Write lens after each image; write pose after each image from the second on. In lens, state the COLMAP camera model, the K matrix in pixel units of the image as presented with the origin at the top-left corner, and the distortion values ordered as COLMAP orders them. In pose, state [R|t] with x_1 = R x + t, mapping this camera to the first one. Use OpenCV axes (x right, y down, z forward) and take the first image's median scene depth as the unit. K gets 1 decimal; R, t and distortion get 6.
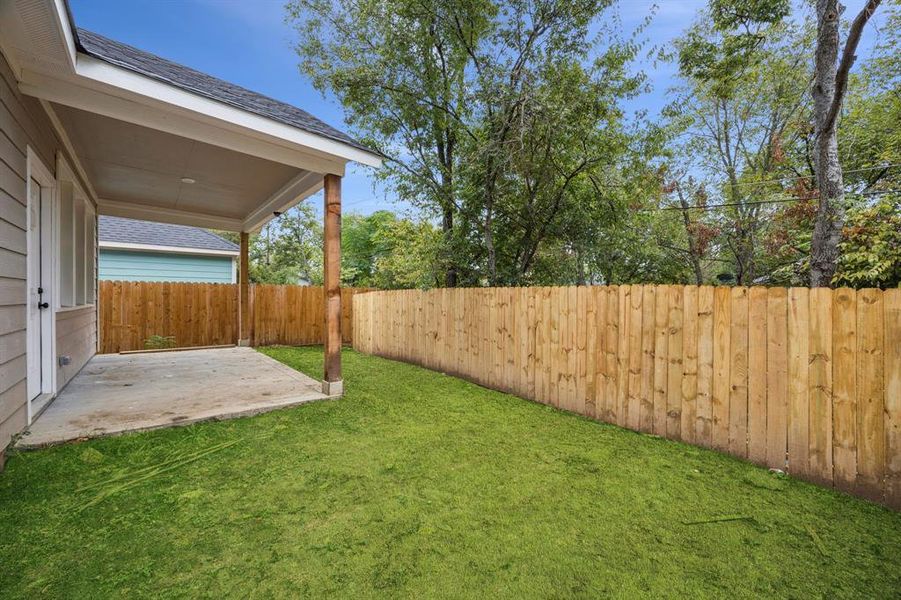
lens RADIAL K [[344.9, 0, 455.4], [0, 344.9, 296.2], [0, 0, 1]] dist [-0.002016, -0.000097]
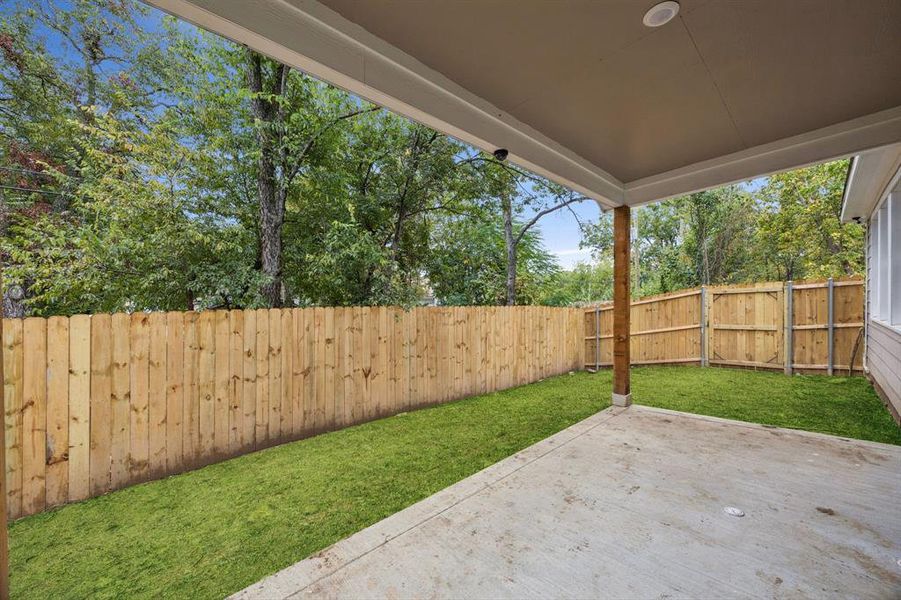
lens RADIAL K [[344.9, 0, 455.4], [0, 344.9, 296.2], [0, 0, 1]] dist [-0.002016, -0.000097]
pose [[-0.023288, 0.007823, 0.999698, -0.995149], [-0.003415, 0.999963, -0.007905, -0.051483], [-0.999723, -0.003598, -0.023260, 1.064634]]
